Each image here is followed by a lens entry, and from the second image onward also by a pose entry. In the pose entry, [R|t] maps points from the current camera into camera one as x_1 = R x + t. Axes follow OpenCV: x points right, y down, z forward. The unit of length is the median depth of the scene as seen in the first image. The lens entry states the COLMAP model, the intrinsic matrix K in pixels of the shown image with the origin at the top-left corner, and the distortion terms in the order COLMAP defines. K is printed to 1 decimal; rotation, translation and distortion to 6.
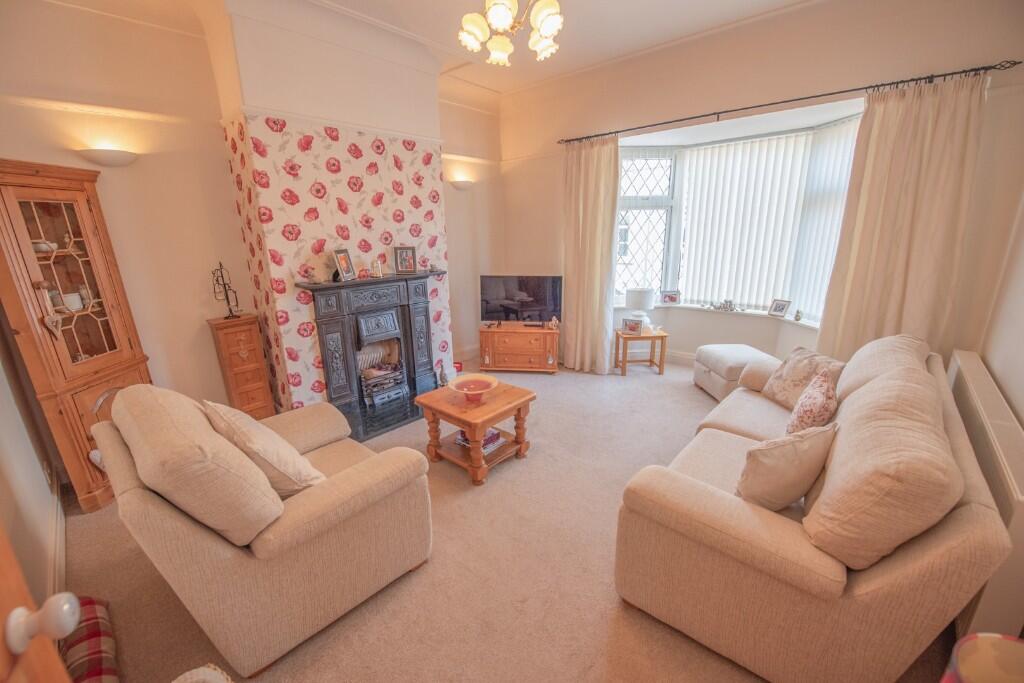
lens RADIAL K [[404.7, 0, 508.6], [0, 404.7, 344.4], [0, 0, 1]] dist [-0.011356, -0.000256]
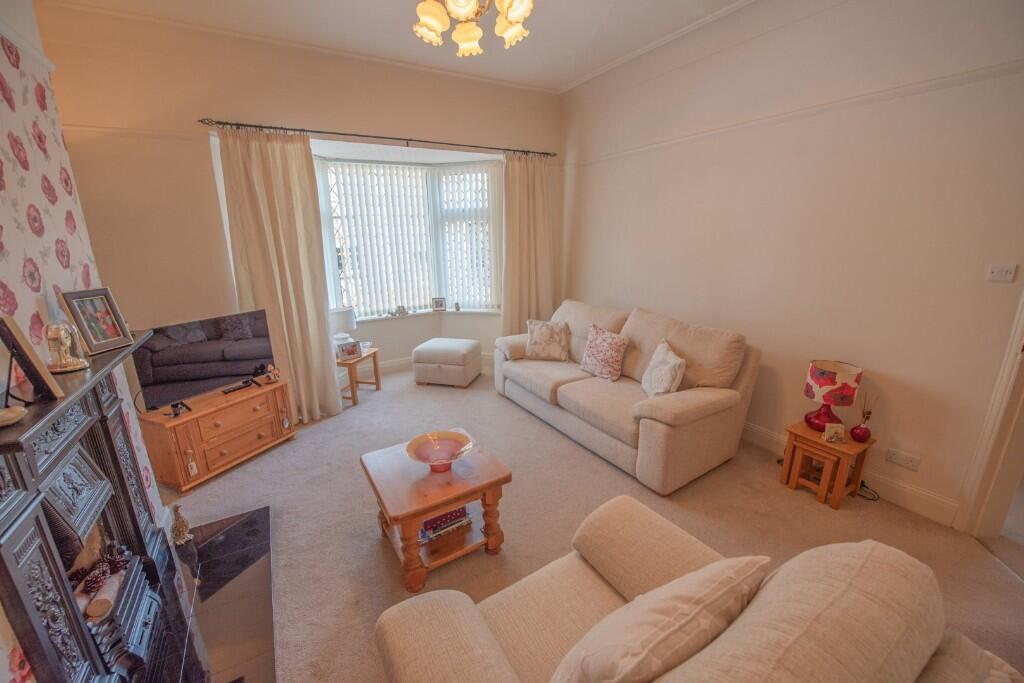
lens RADIAL K [[404.7, 0, 508.6], [0, 404.7, 344.4], [0, 0, 1]] dist [-0.011356, -0.000256]
pose [[0.303663, -0.241405, 0.921690, -0.434355], [0.275634, 0.948263, 0.157553, -0.104814], [-0.912039, 0.206206, 0.354492, 0.359918]]
